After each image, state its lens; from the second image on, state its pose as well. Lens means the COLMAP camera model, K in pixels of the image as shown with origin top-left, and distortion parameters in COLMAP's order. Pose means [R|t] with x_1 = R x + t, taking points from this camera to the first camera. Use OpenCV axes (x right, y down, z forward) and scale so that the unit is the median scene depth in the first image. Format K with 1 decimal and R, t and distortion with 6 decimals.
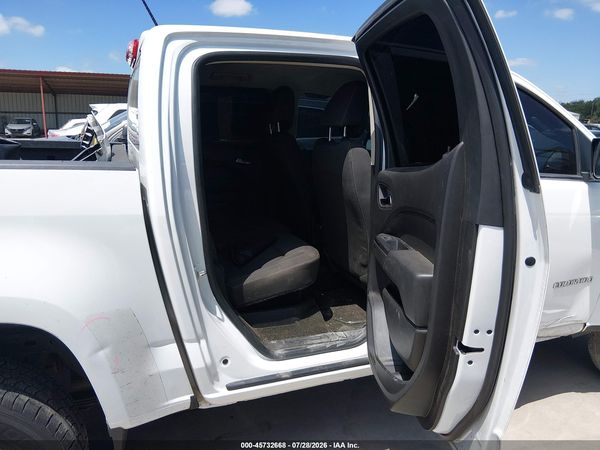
lens RADIAL K [[456.3, 0, 300.0], [0, 456.3, 225.0], [0, 0, 1]] dist [-0.003857, -0.000797]
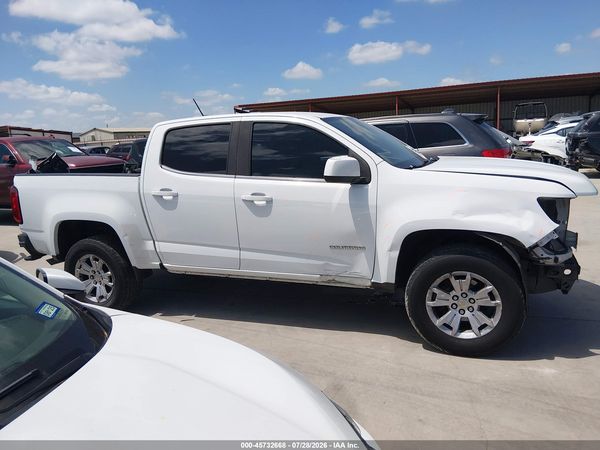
lens RADIAL K [[468.2, 0, 300.0], [0, 468.2, 225.0], [0, 0, 1]] dist [0.116695, -0.206591]
pose [[0.716010, 0.069068, -0.694665, 1.692262], [-0.082506, 0.996492, 0.014037, 0.039024], [0.693197, 0.047263, 0.719197, -0.311101]]
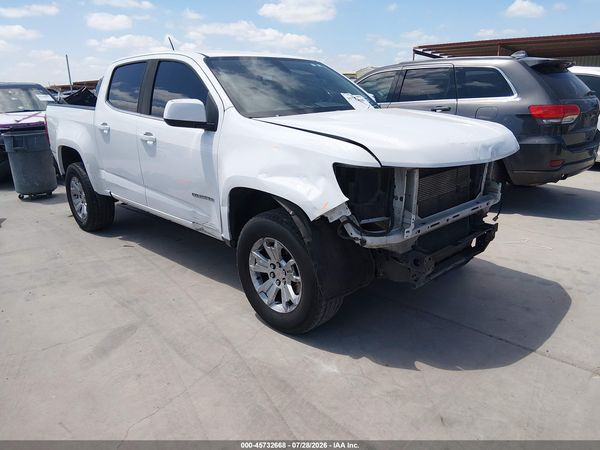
lens RADIAL K [[456.3, 0, 300.0], [0, 456.3, 225.0], [0, 0, 1]] dist [-0.003857, -0.000797]
pose [[0.392420, 0.240234, -0.887859, 2.204415], [-0.174797, 0.967176, 0.184437, -0.126892], [0.903024, 0.082818, 0.421531, 0.684344]]
